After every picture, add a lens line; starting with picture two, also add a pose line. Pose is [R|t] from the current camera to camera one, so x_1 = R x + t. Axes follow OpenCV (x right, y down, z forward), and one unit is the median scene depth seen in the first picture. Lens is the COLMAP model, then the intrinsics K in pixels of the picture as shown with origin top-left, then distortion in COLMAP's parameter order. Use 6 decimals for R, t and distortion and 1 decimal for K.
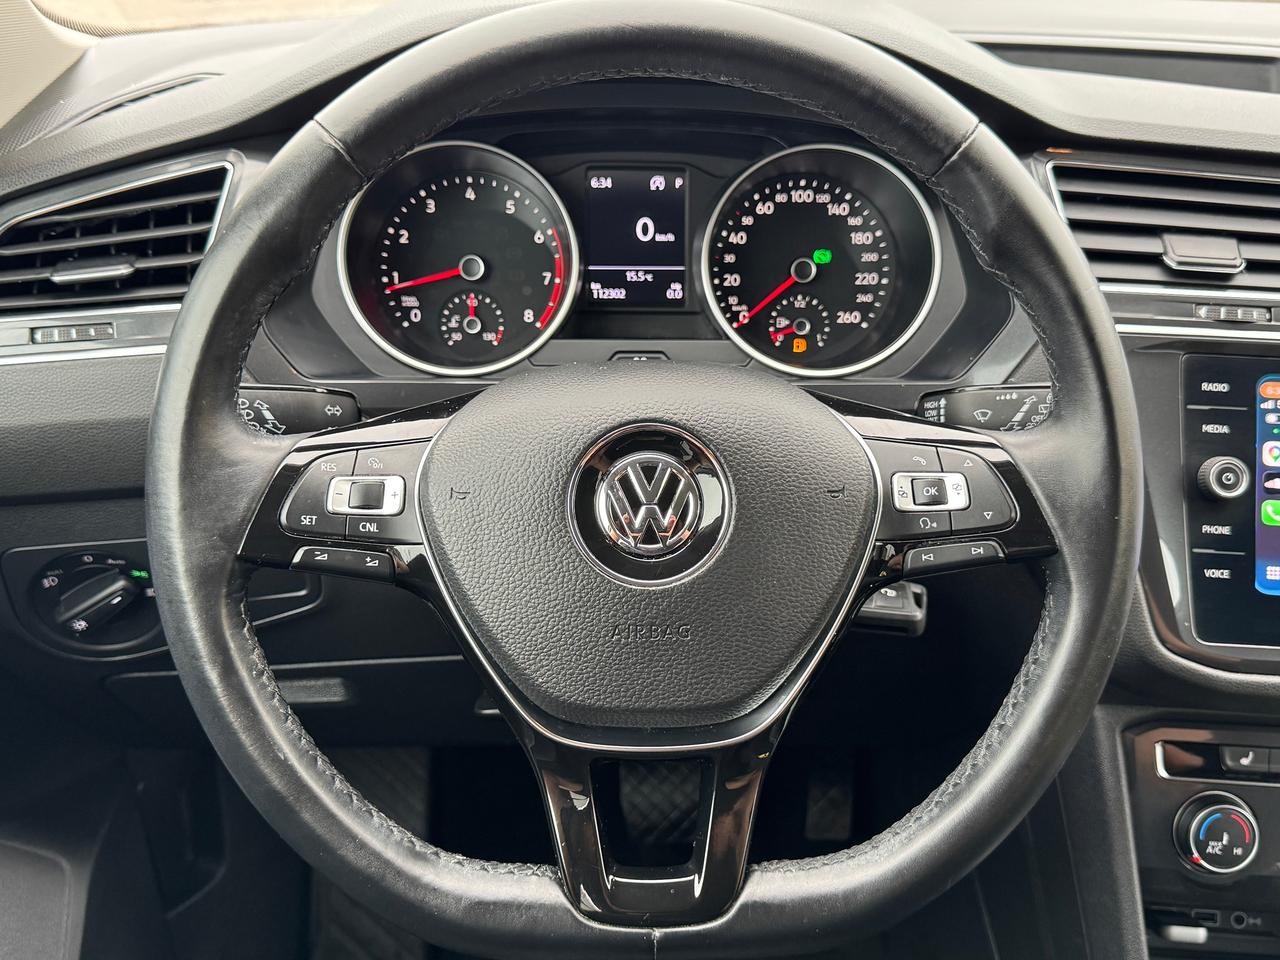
lens RADIAL K [[1273.6, 0, 629.9], [0, 1273.6, 498.4], [0, 0, 1]] dist [0.045731, 0.000000]
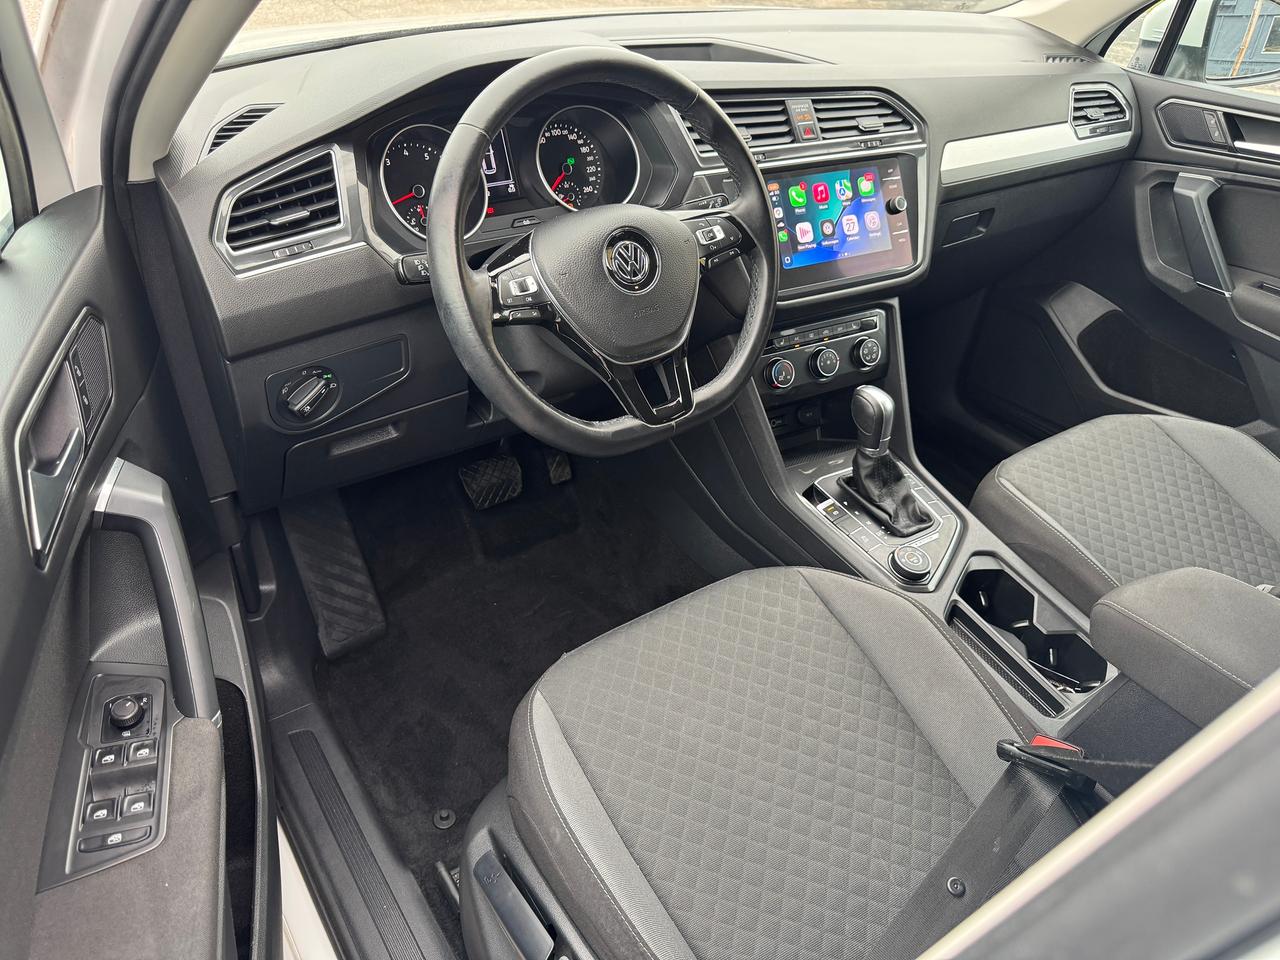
lens RADIAL K [[882.6, 0, 629.2], [0, 882.6, 488.1], [0, 0, 1]] dist [0.048219, -0.043964]
pose [[0.848667, -0.301637, 0.434488, -0.671289], [0.235647, 0.951043, 0.199969, 0.062843], [-0.473535, -0.067321, 0.878199, -0.432514]]
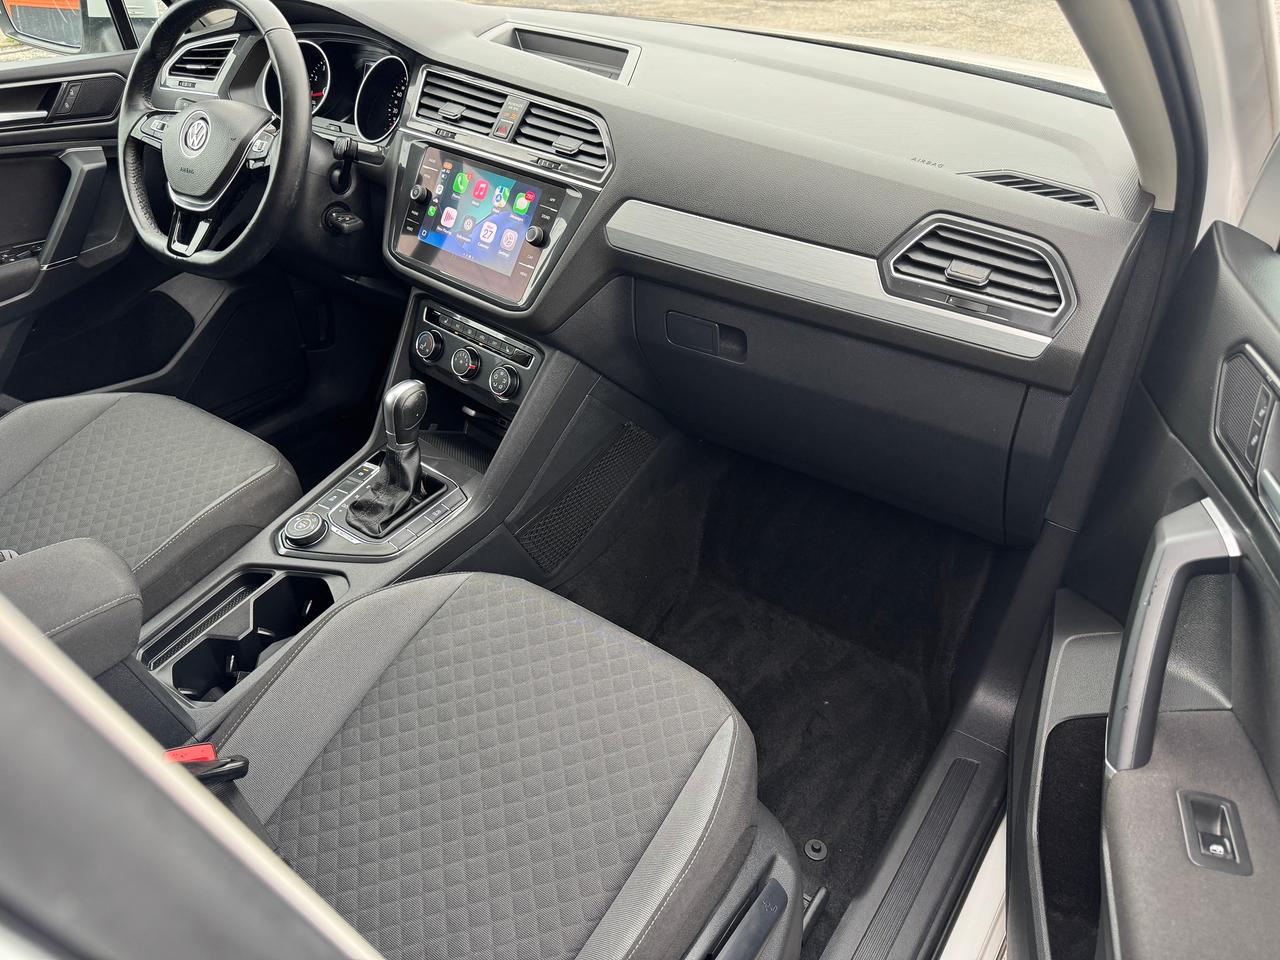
lens RADIAL K [[882.6, 0, 602.0], [0, 882.6, 475.6], [0, 0, 1]] dist [0.048219, -0.043964]
pose [[0.778951, 0.343640, -0.524545, 1.910558], [-0.290849, 0.939050, 0.183280, 0.085027], [0.555557, 0.009797, 0.831421, -0.317871]]
